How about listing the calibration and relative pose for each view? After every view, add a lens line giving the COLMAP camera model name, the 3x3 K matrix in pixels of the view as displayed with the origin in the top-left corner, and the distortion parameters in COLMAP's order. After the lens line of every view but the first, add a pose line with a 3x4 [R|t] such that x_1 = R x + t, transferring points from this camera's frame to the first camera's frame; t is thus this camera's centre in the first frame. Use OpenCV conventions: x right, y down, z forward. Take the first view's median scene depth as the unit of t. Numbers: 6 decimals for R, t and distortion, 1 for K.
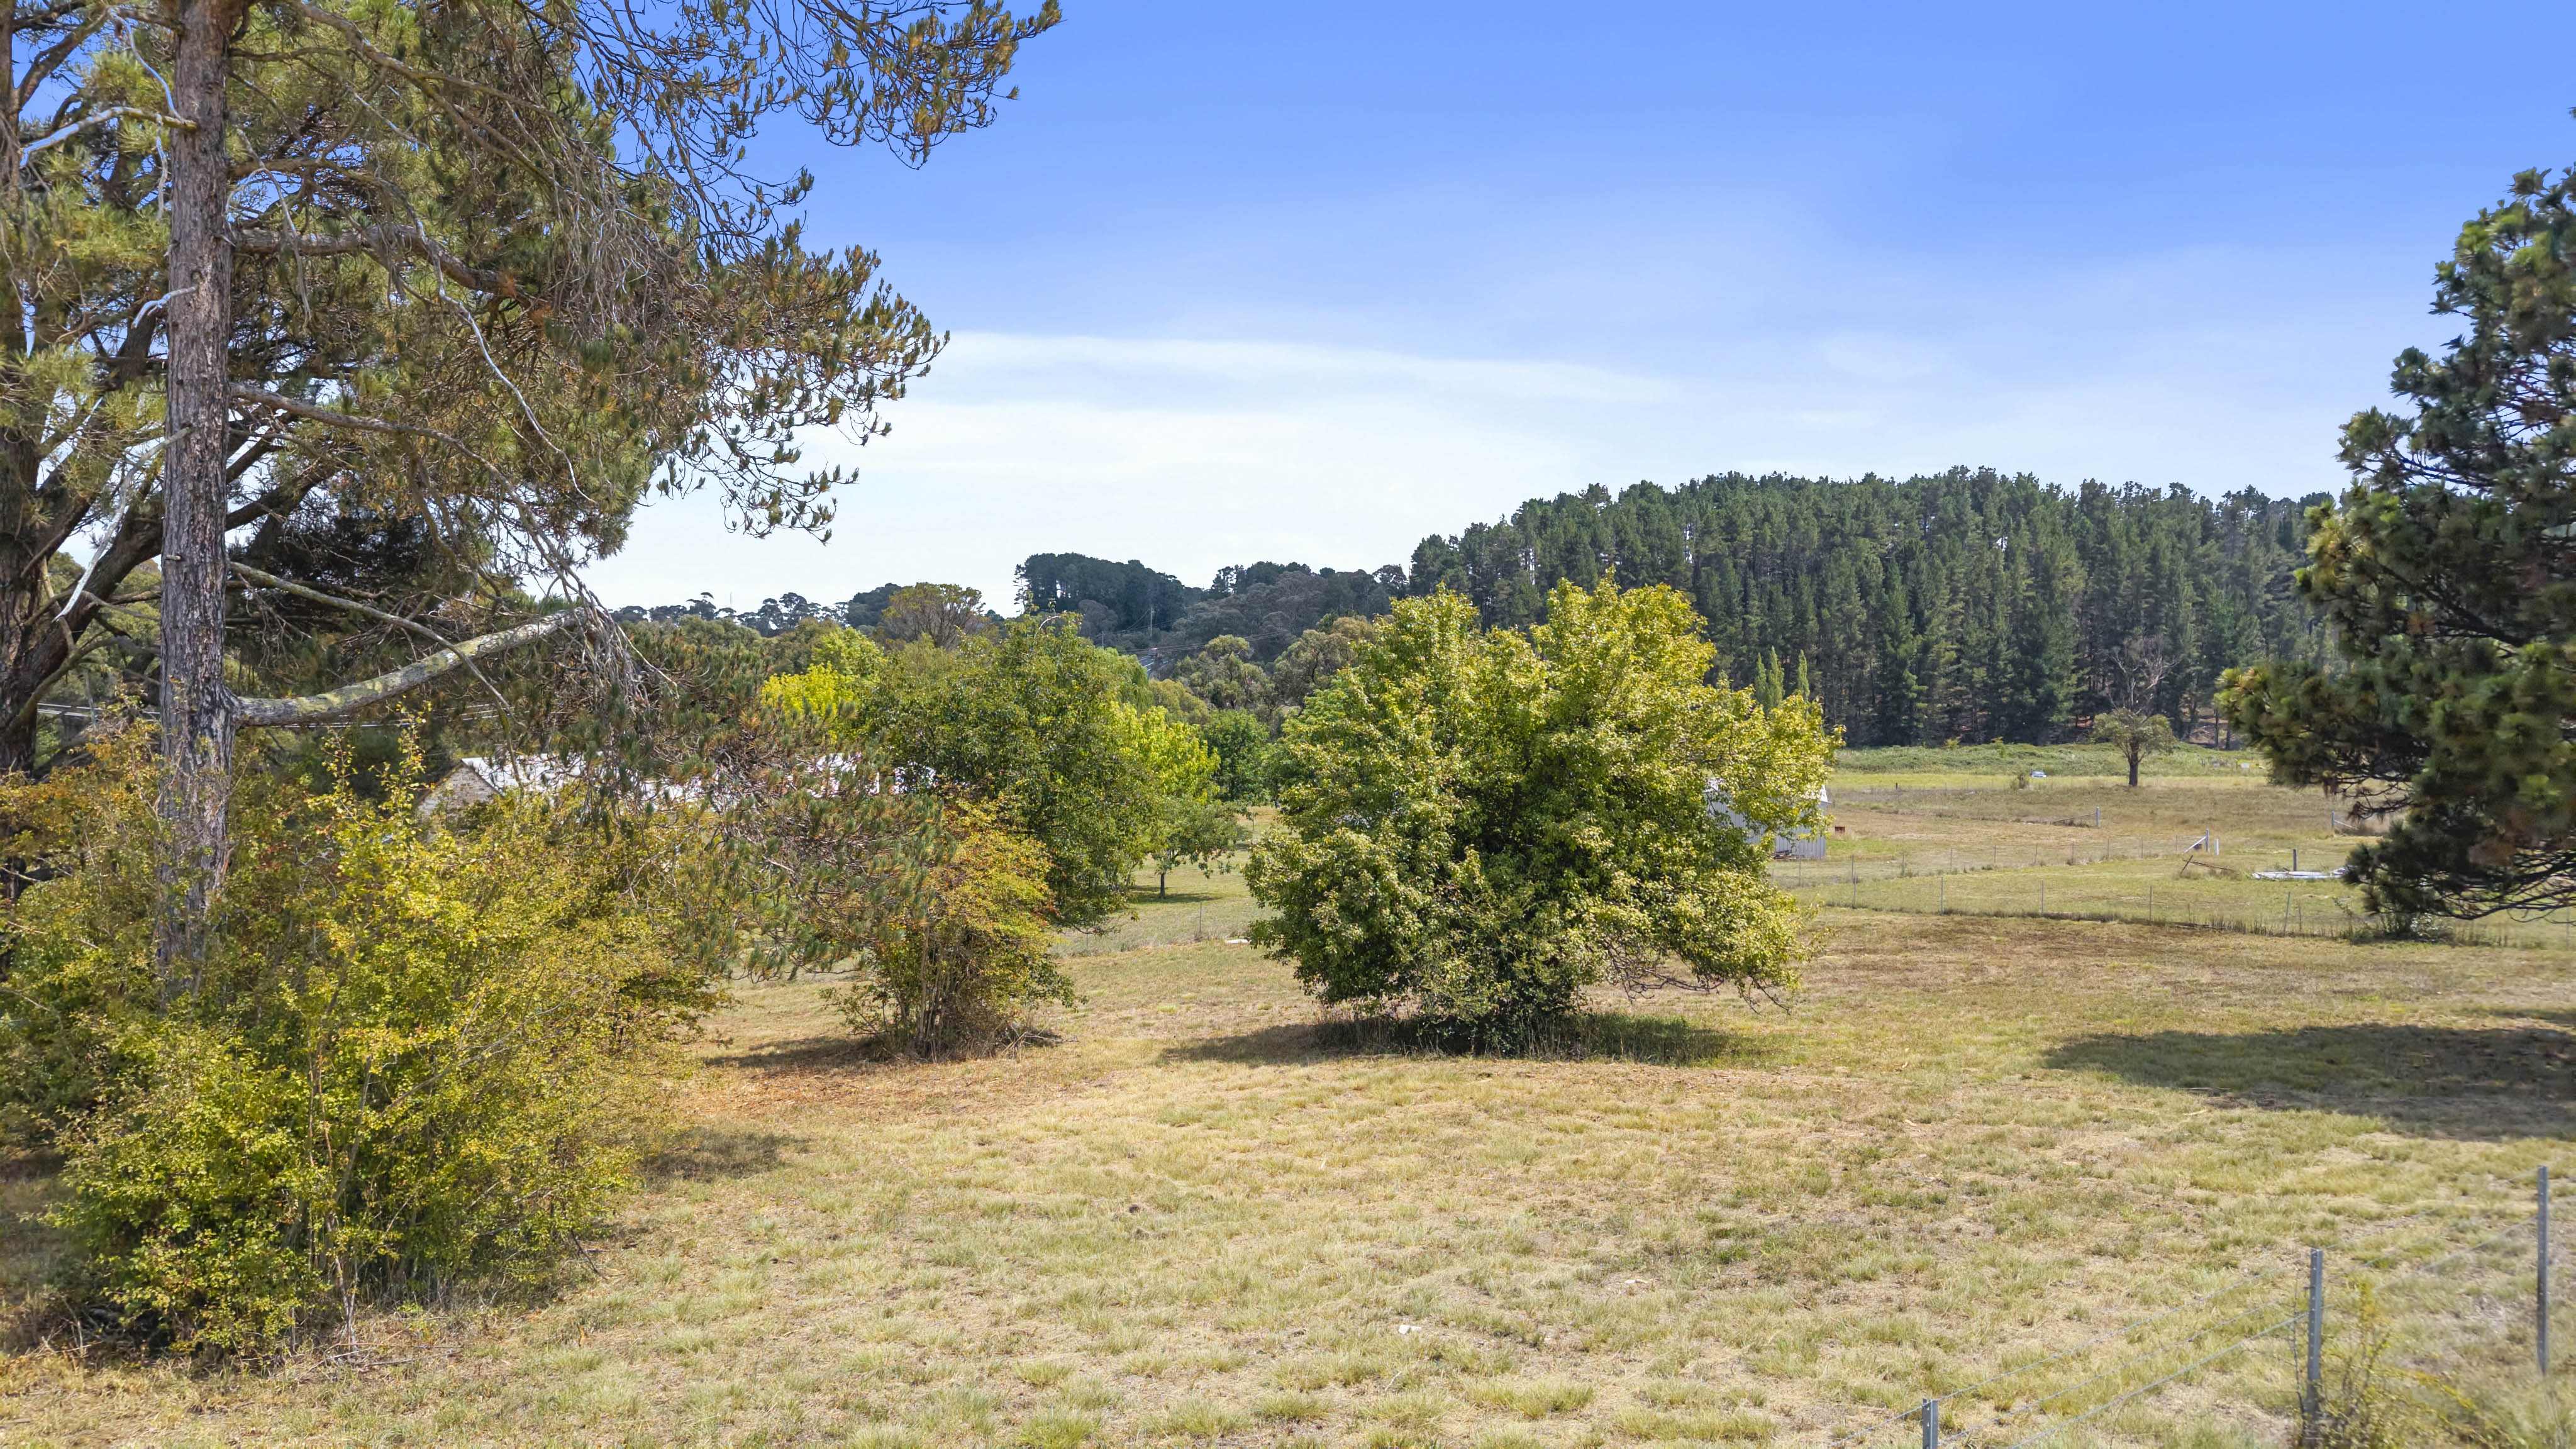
lens RADIAL K [[1716.5, 0, 1273.5], [0, 1716.5, 736.1], [0, 0, 1]] dist [0.055409, -0.057101]
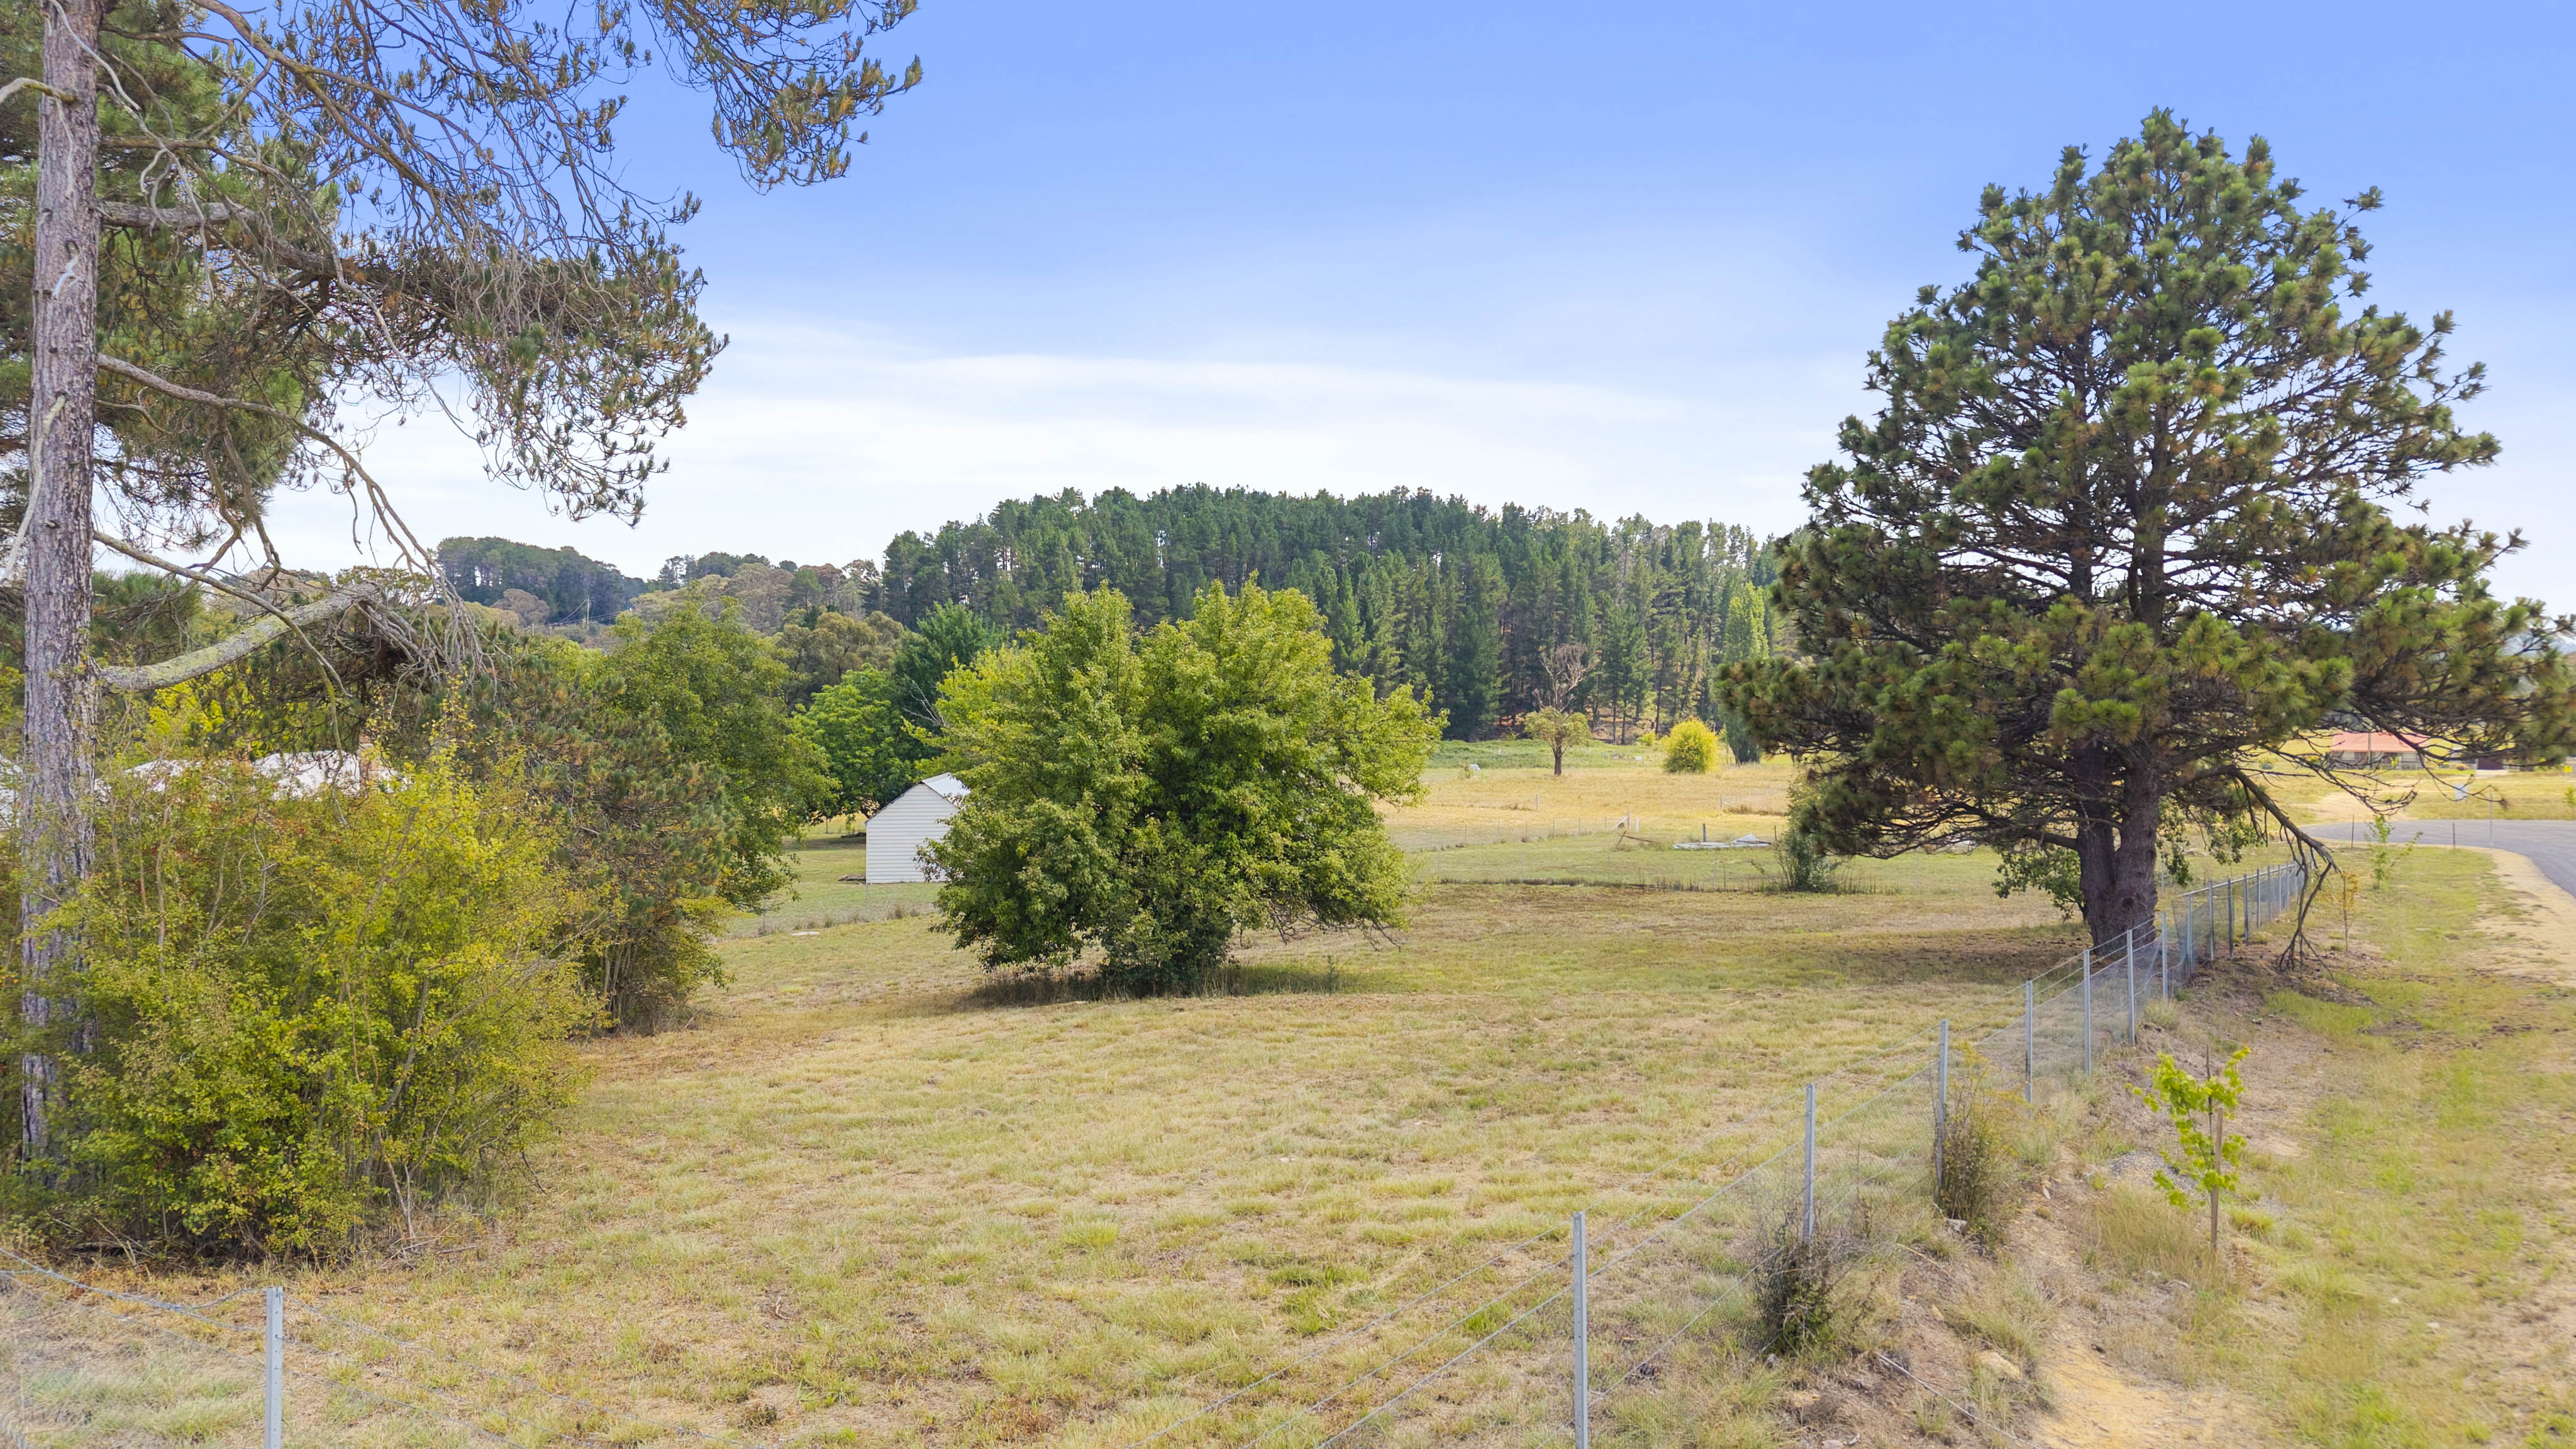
lens RADIAL K [[1761.1, 0, 1250.7], [0, 1761.1, 720.4], [0, 0, 1]] dist [0.228371, -0.354863]
pose [[0.950390, -0.000714, 0.311061, -0.100377], [0.004439, 0.999927, -0.011267, 0.008642], [-0.311030, 0.012089, 0.950323, -0.071528]]
